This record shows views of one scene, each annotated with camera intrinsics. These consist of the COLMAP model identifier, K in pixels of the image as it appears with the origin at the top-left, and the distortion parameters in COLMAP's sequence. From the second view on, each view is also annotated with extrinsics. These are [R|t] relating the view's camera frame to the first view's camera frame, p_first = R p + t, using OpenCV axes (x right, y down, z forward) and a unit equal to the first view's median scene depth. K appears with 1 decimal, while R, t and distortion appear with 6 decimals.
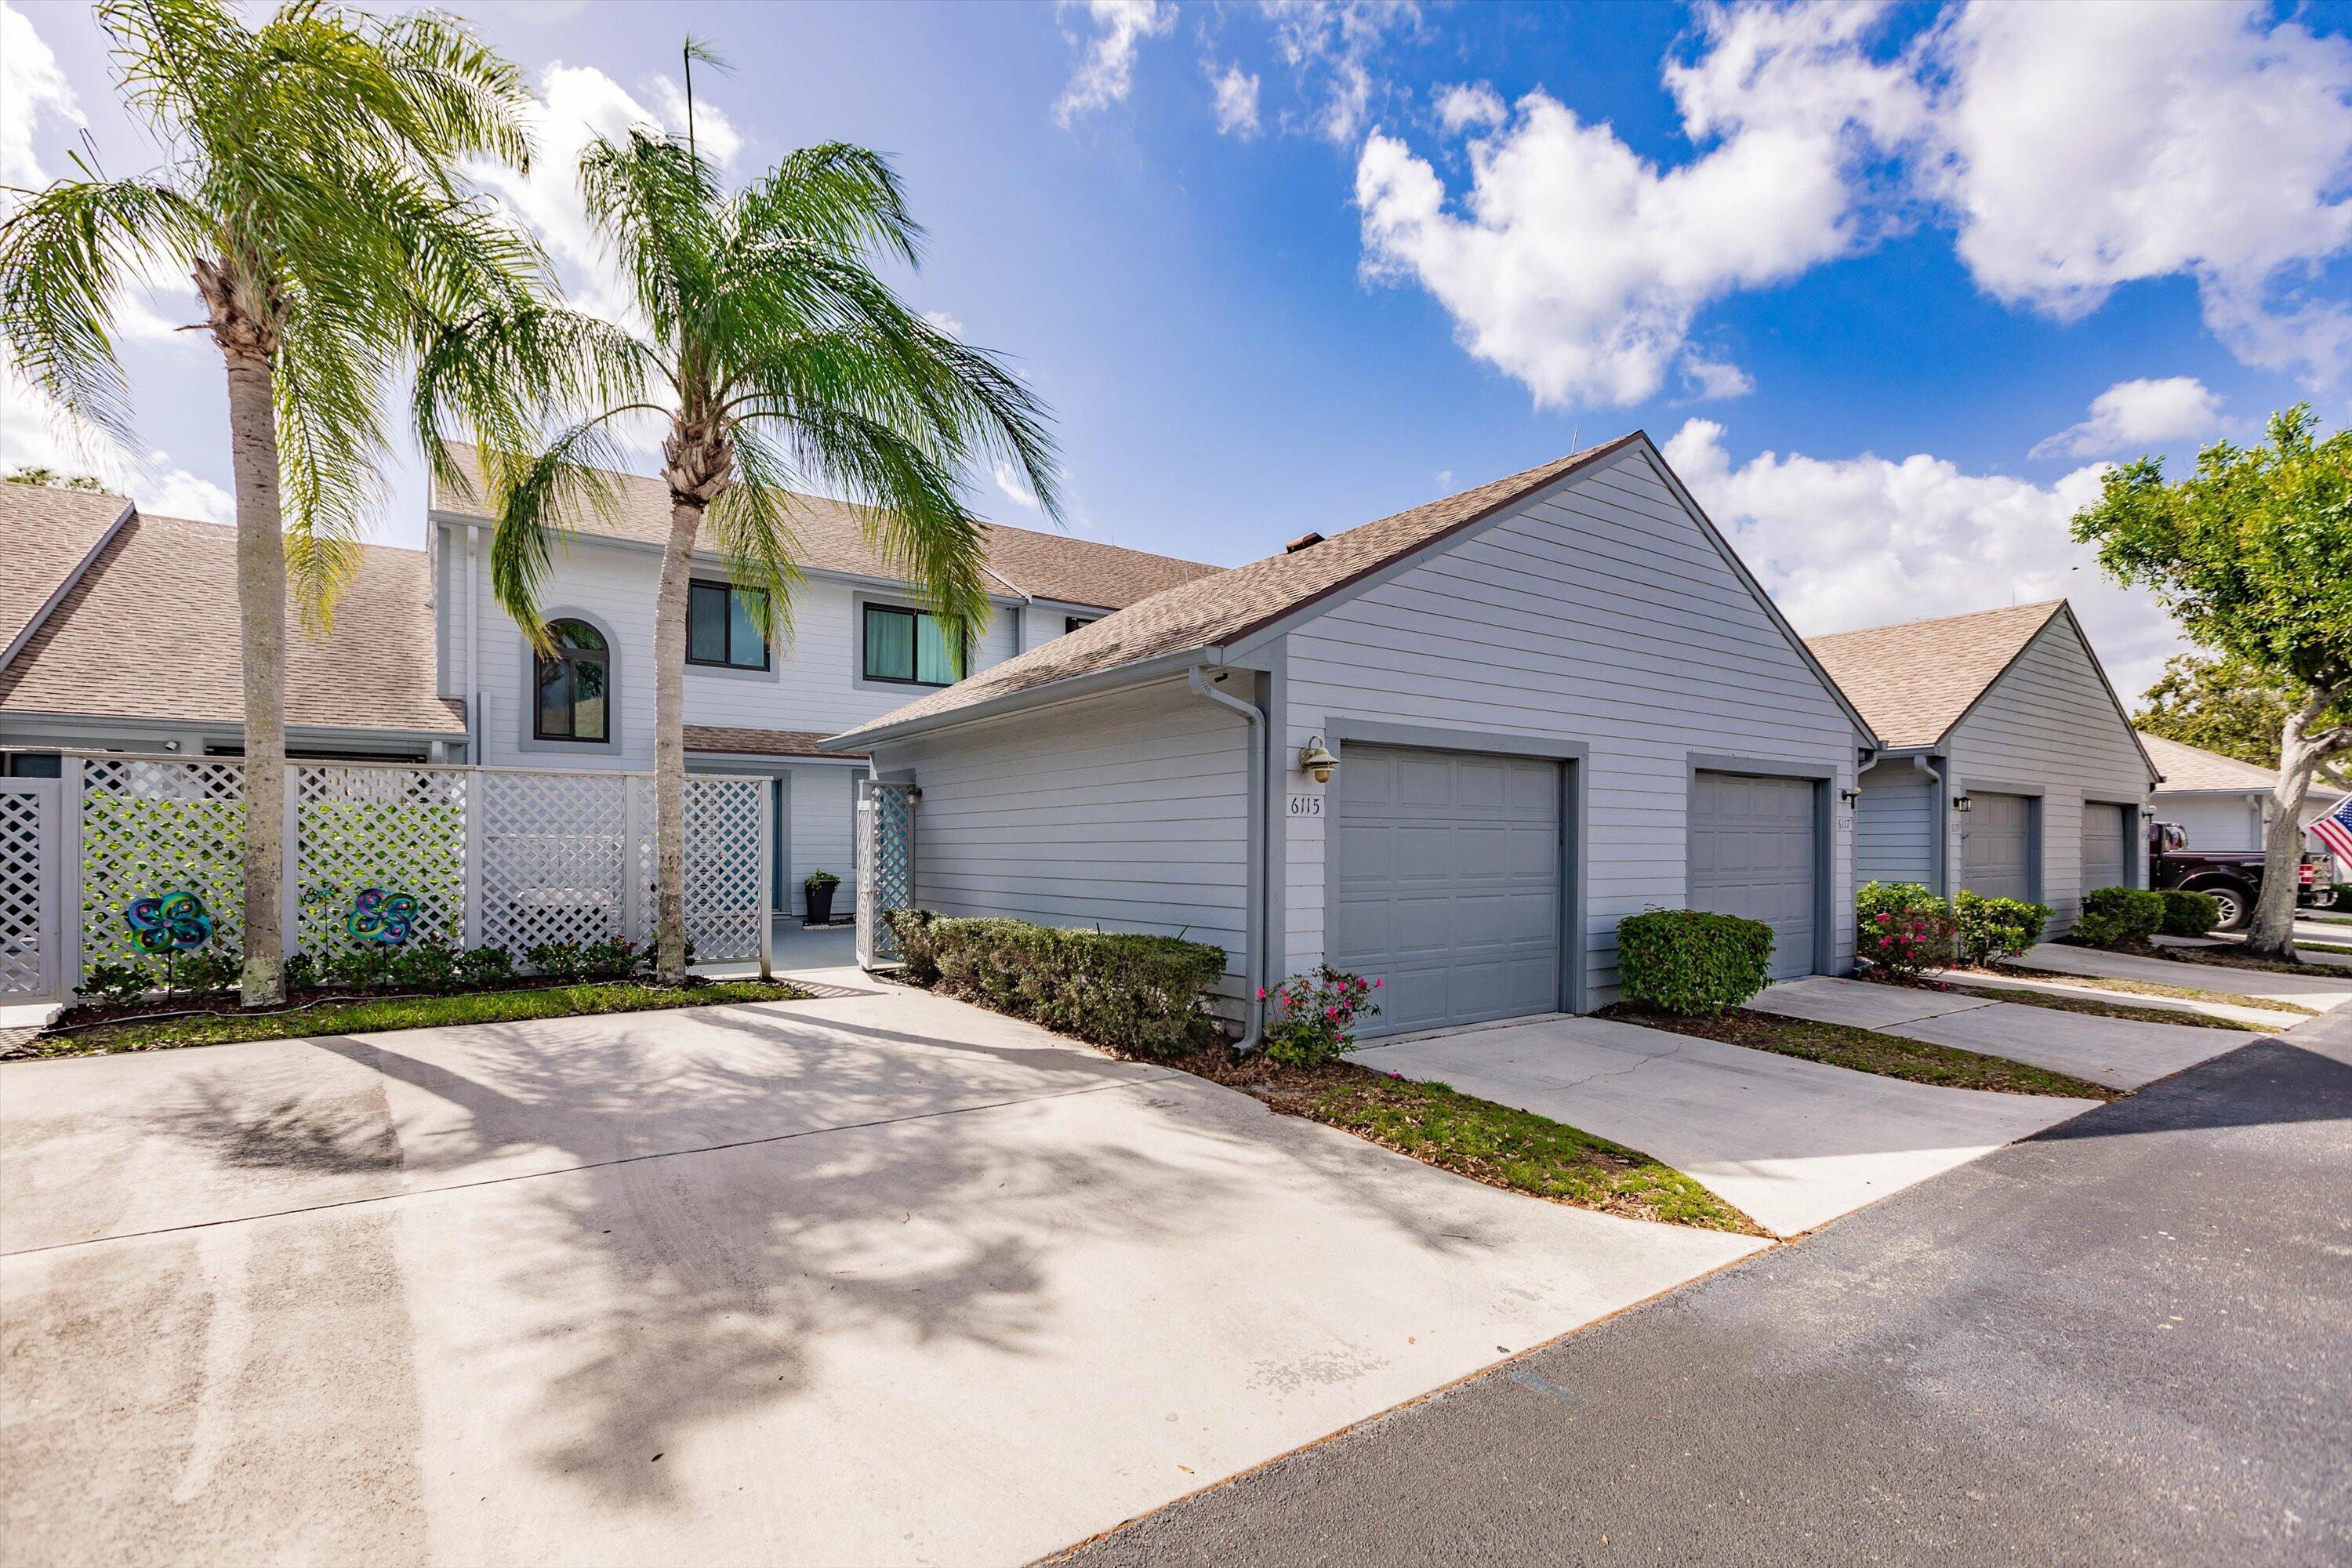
lens RADIAL K [[1080.0, 0, 1180.8], [0, 1080.0, 854.7], [0, 0, 1]] dist [0.003022, 0.000147]
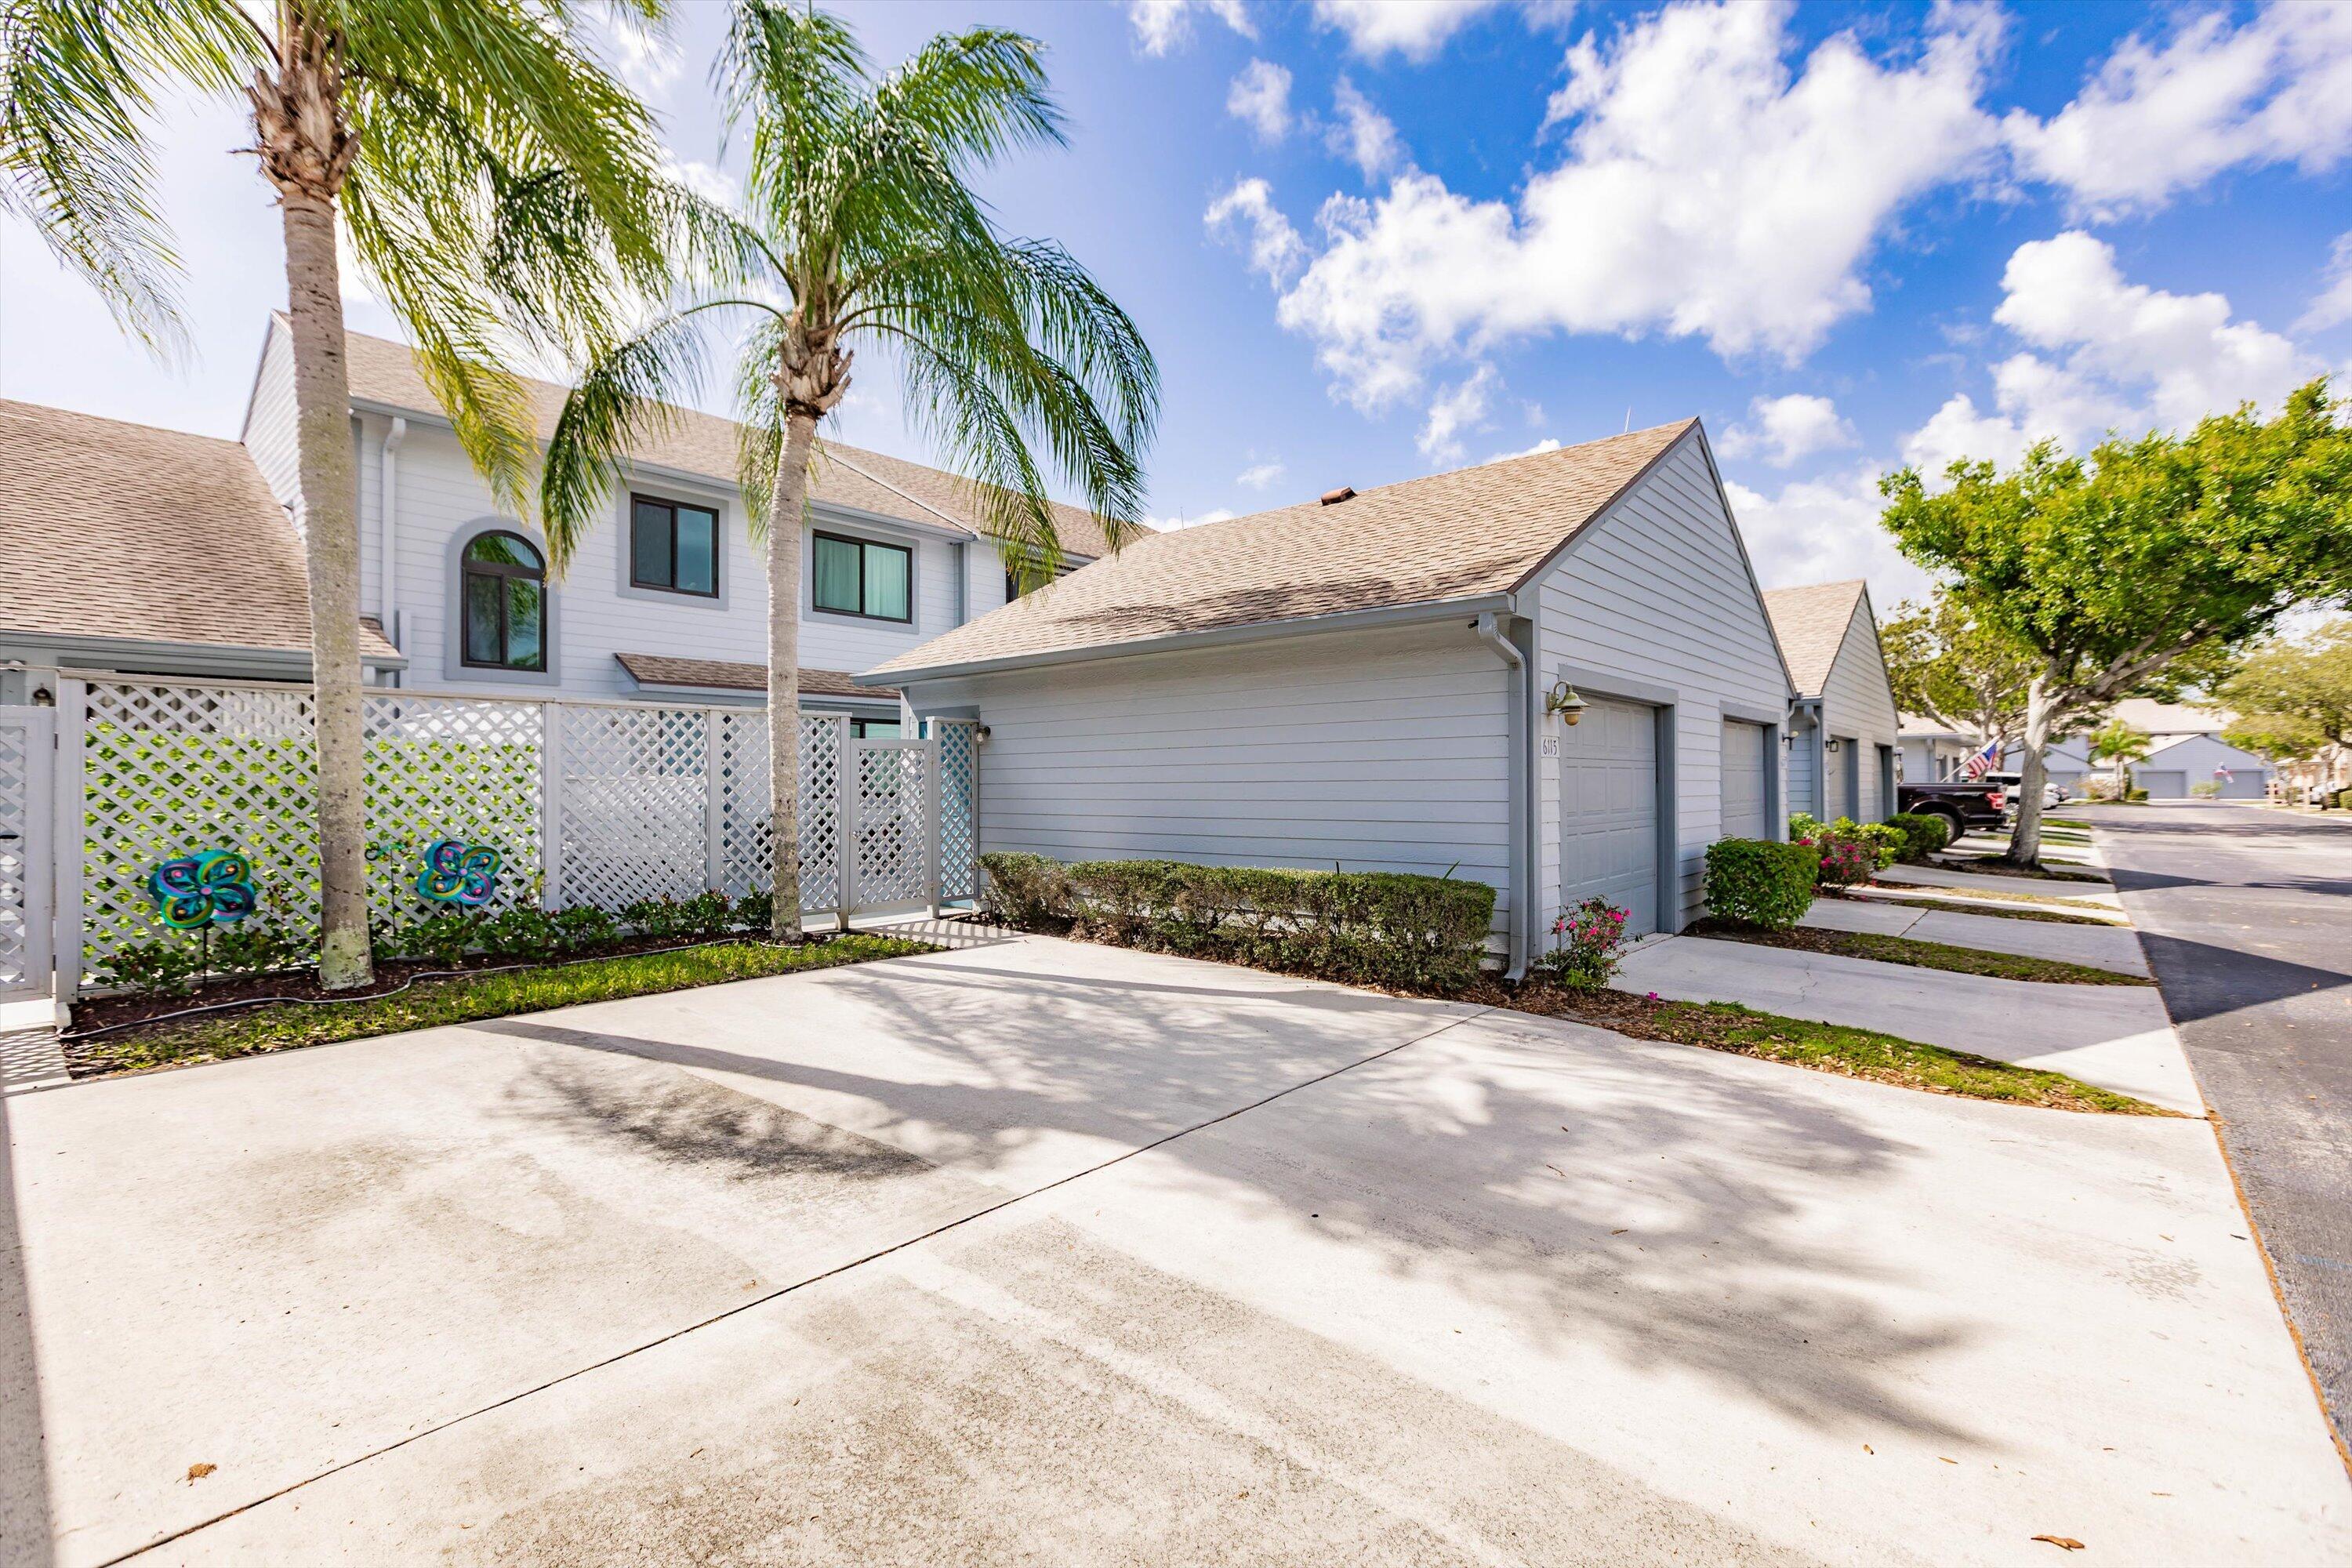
lens RADIAL K [[1038.3, 0, 1170.7], [0, 1038.3, 776.7], [0, 0, 1]] dist [0.000263, 0.000132]
pose [[0.971225, -0.003687, 0.238136, -0.405414], [0.006943, 0.999894, -0.012835, -0.004724], [-0.238064, 0.014119, 0.971147, 0.084164]]
